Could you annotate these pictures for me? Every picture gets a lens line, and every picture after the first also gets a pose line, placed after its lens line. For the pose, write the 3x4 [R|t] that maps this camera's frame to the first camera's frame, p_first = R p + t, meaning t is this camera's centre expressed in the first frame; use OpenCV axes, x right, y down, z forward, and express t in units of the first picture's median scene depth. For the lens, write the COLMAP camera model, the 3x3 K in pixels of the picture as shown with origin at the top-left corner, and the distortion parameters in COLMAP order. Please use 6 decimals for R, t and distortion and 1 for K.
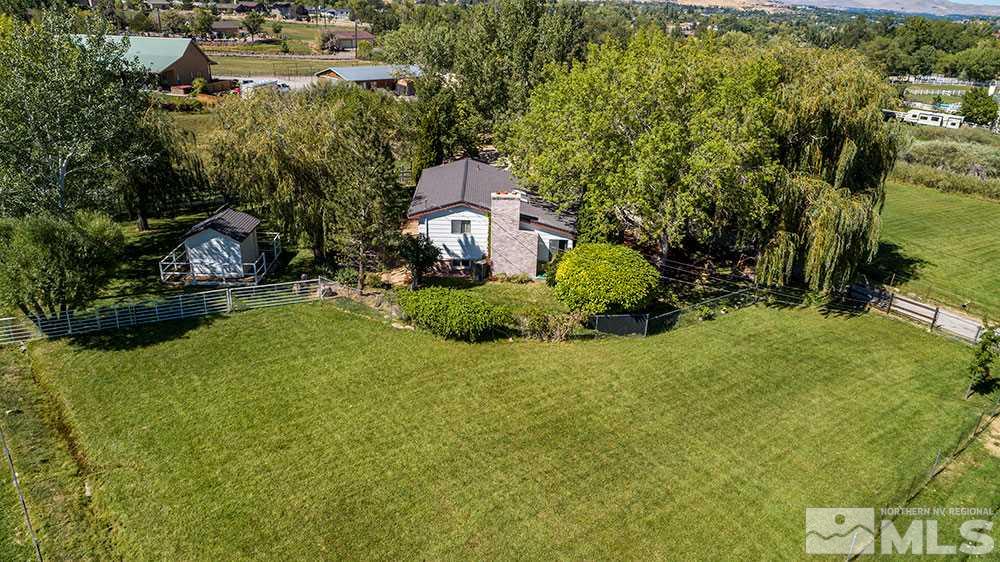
lens RADIAL K [[675.9, 0, 499.1], [0, 675.9, 278.1], [0, 0, 1]] dist [-0.007256, 0.000713]
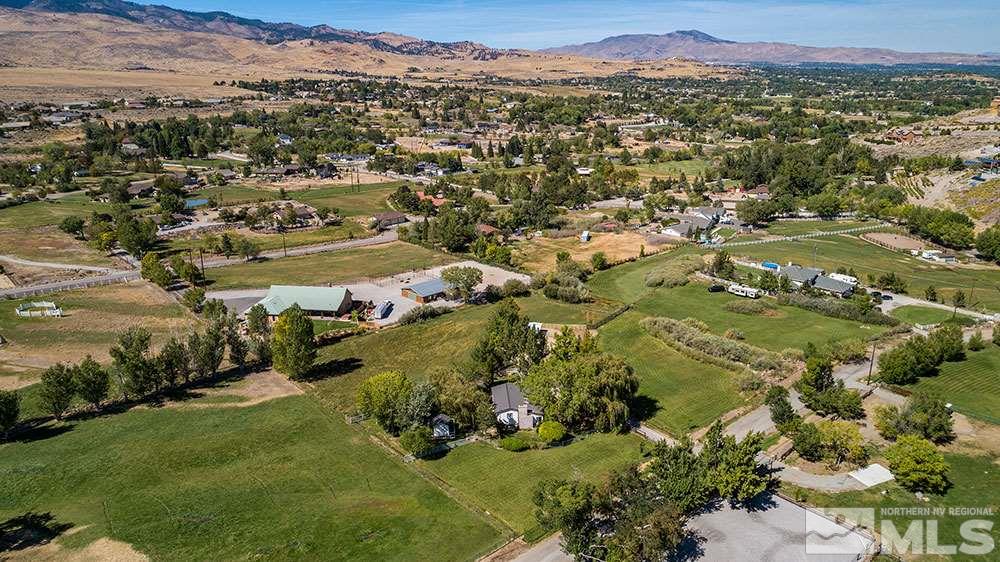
lens RADIAL K [[675.9, 0, 500.4], [0, 675.9, 285.1], [0, 0, 1]] dist [-0.007256, 0.000713]
pose [[0.997950, -0.058171, 0.026695, -0.160268], [0.060043, 0.995321, -0.075704, -0.481549], [-0.022167, 0.077152, 0.996773, -2.482247]]
